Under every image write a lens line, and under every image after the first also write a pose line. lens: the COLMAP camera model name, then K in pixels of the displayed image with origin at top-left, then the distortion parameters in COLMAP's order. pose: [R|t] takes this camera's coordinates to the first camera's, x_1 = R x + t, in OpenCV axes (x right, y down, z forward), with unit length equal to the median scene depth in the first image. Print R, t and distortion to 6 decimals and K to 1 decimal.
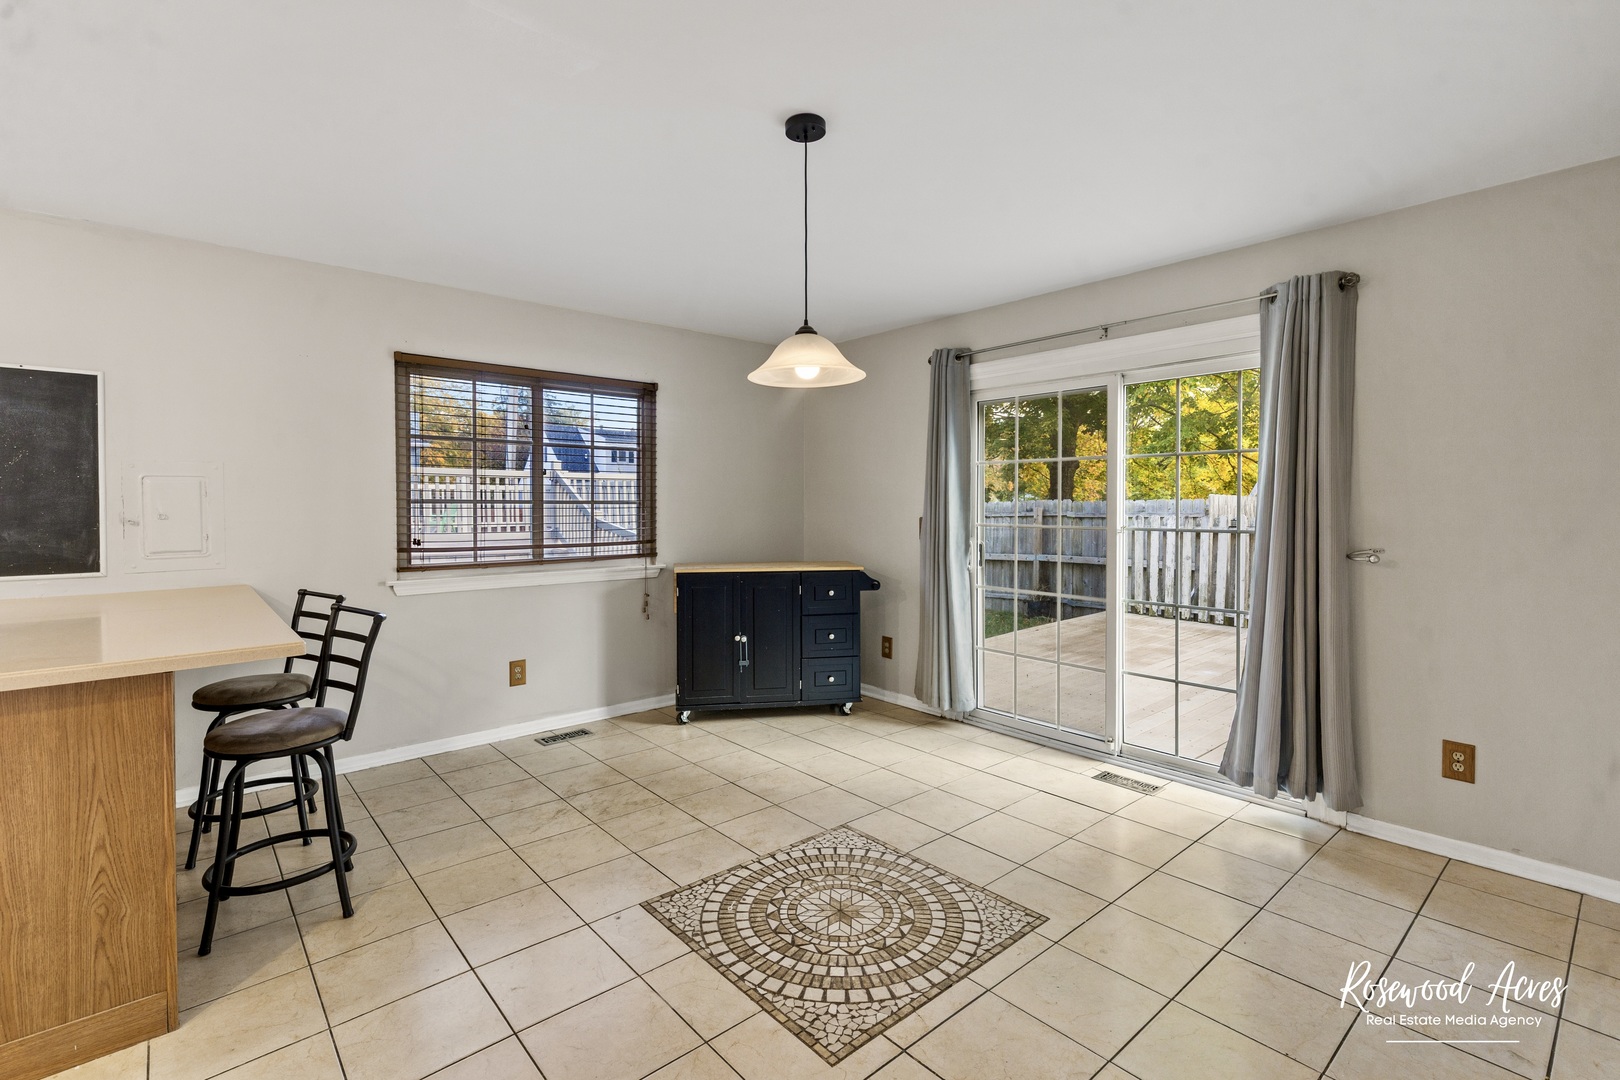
lens RADIAL K [[733.1, 0, 808.2], [0, 733.1, 510.5], [0, 0, 1]] dist [0.007155, 0.000191]
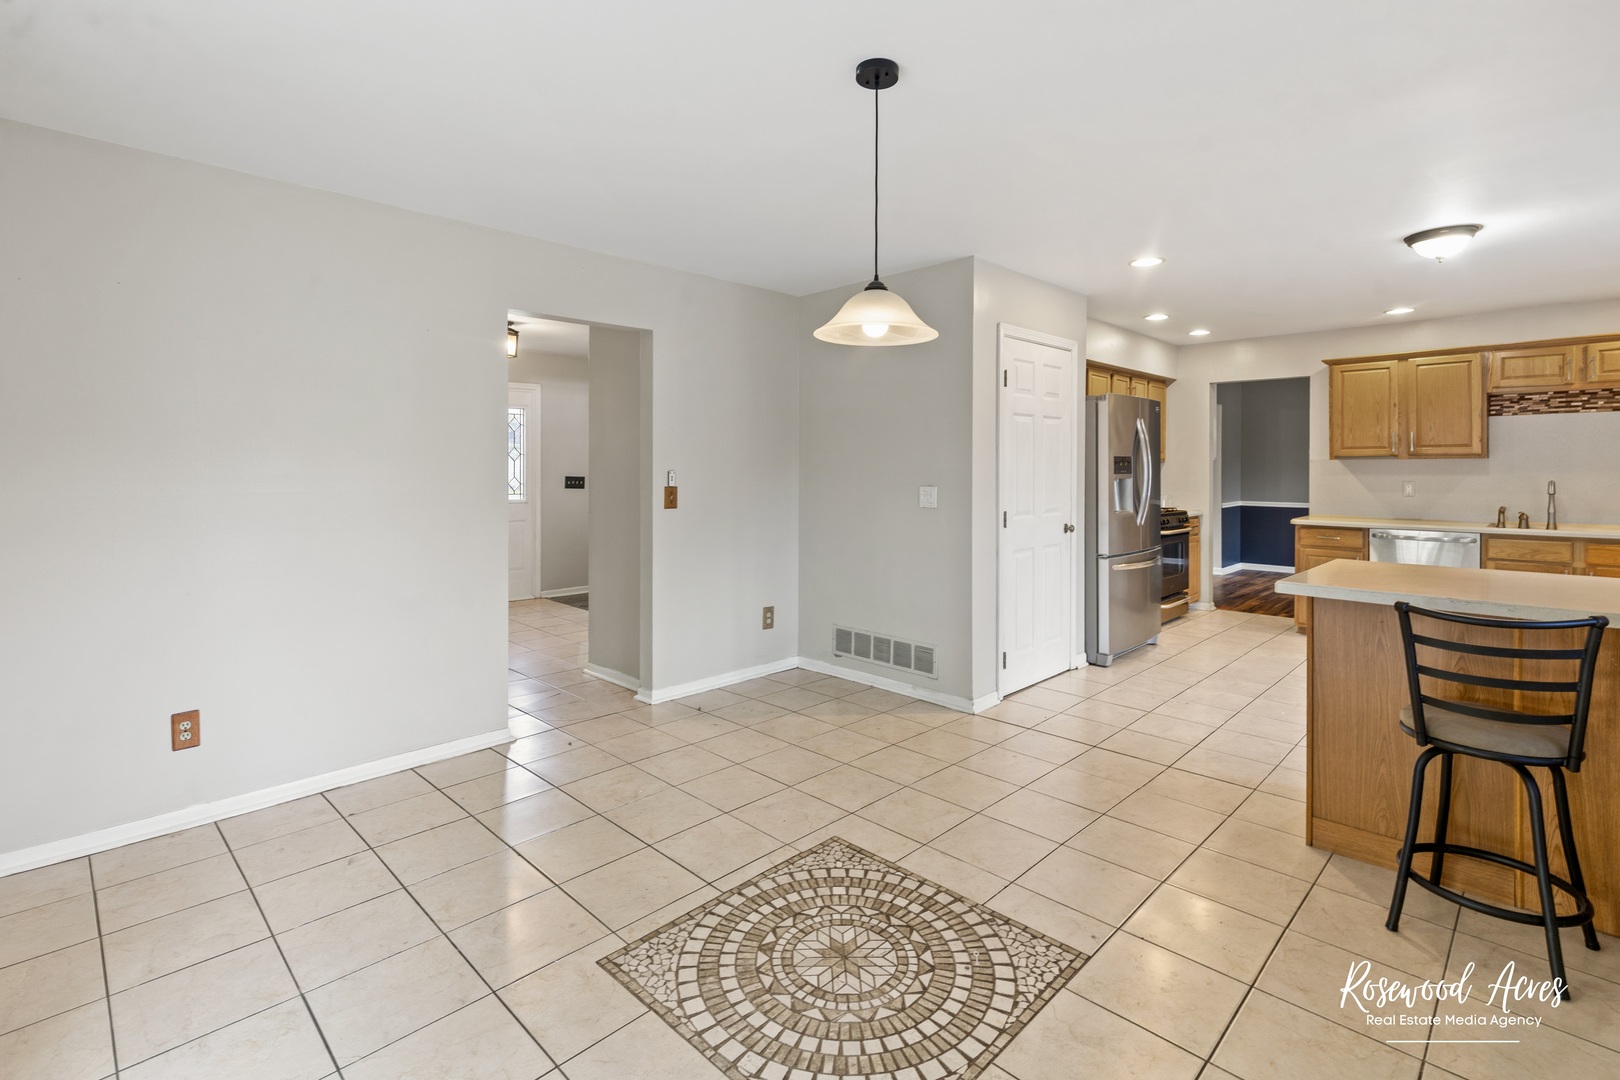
lens RADIAL K [[755.5, 0, 810.8], [0, 755.5, 471.5], [0, 0, 1]] dist [0.004952, 0.000569]
pose [[-0.997012, 0.000646, -0.077243, 0.157587], [-0.000116, 0.999951, 0.009868, -0.014352], [0.077246, 0.009848, -0.996963, 1.970555]]
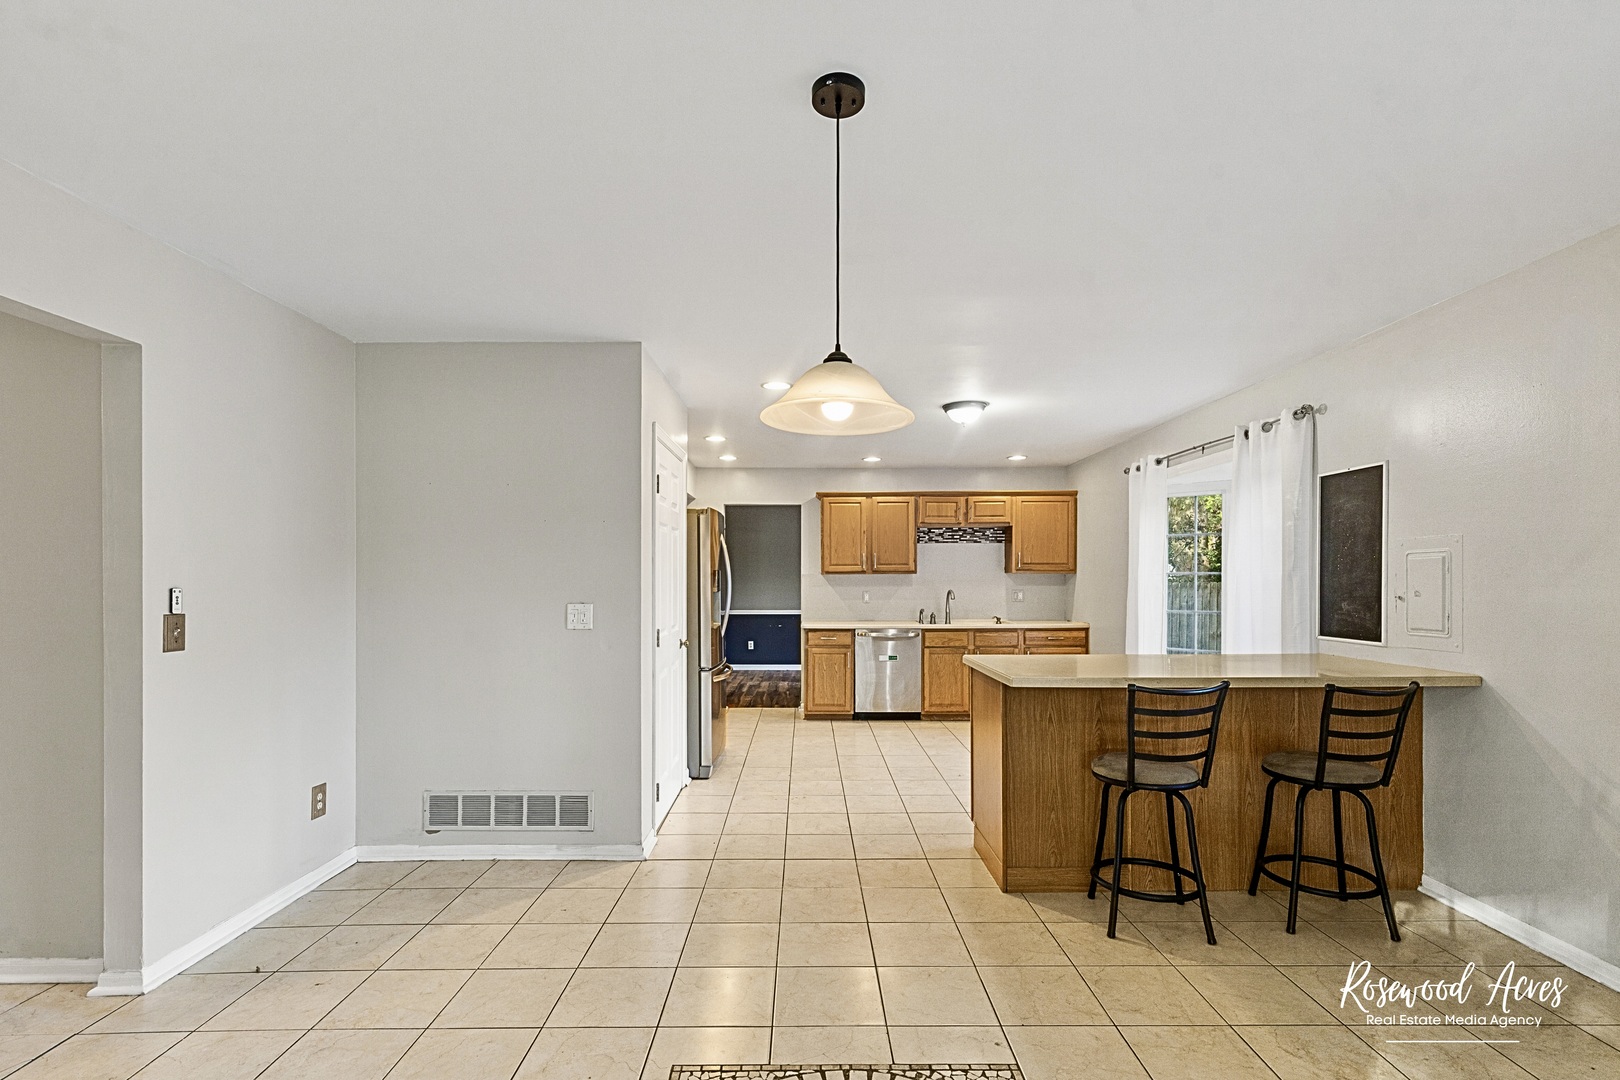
lens RADIAL K [[747.3, 0, 807.2], [0, 747.3, 586.7], [0, 0, 1]] dist [0.006318, -0.000346]
pose [[-0.648169, 0.006906, -0.761465, 0.611798], [-0.003506, 0.999921, 0.012053, -0.015029], [0.761488, 0.010482, -0.648094, 1.481259]]
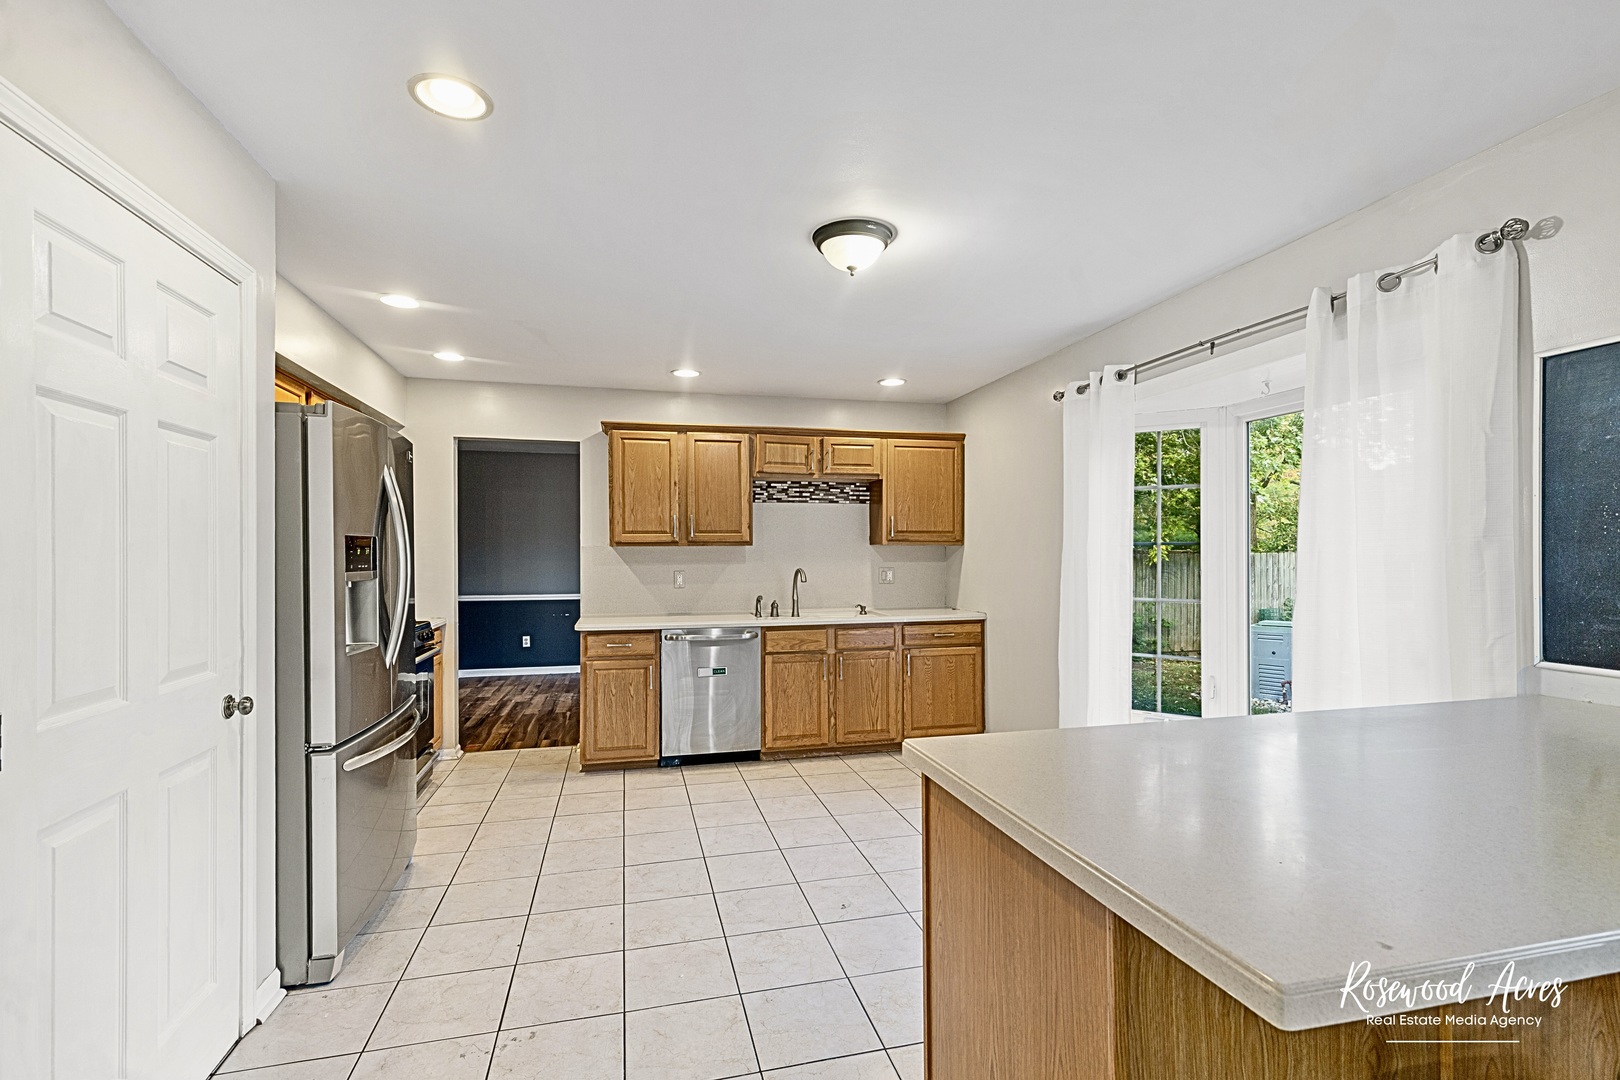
lens RADIAL K [[729.6, 0, 805.0], [0, 729.6, 557.9], [0, 0, 1]] dist [0.003120, 0.000018]
pose [[-0.447662, 0.006190, -0.894181, -0.270011], [-0.002137, 0.999966, 0.007992, -0.014396], [0.894200, 0.005489, -0.447634, 0.868205]]
